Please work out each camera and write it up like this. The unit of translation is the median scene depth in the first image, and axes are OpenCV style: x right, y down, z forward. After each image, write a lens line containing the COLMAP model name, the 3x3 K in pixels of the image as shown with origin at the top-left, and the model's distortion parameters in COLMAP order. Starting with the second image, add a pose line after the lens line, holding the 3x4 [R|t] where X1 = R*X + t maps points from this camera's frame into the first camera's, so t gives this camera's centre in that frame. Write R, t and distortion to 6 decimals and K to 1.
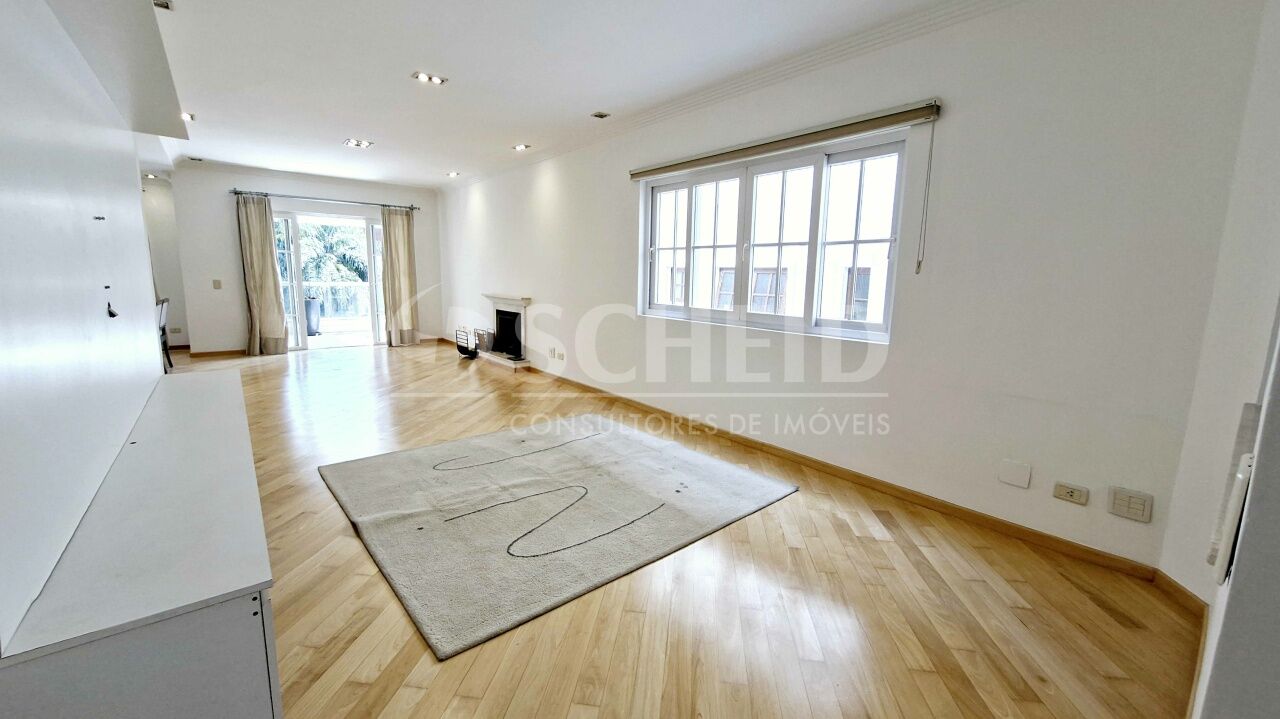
lens RADIAL K [[505.9, 0, 638.8], [0, 505.9, 351.2], [0, 0, 1]] dist [0.001119, -0.000324]
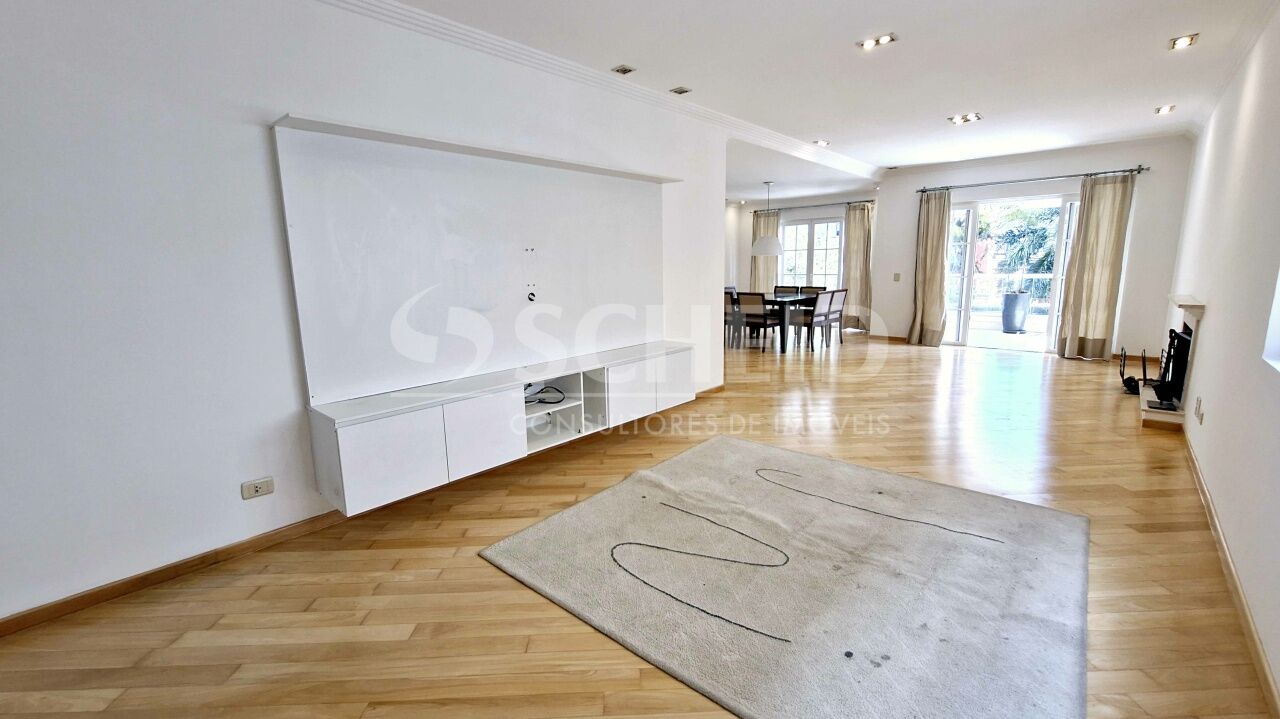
lens RADIAL K [[523.6, 0, 640.7], [0, 523.6, 351.3], [0, 0, 1]] dist [-0.000451, -0.000292]
pose [[0.152899, 0.144046, -0.977687, 0.230695], [-0.126544, 0.984029, 0.125191, -0.042167], [0.980106, 0.104579, 0.168685, 0.255097]]
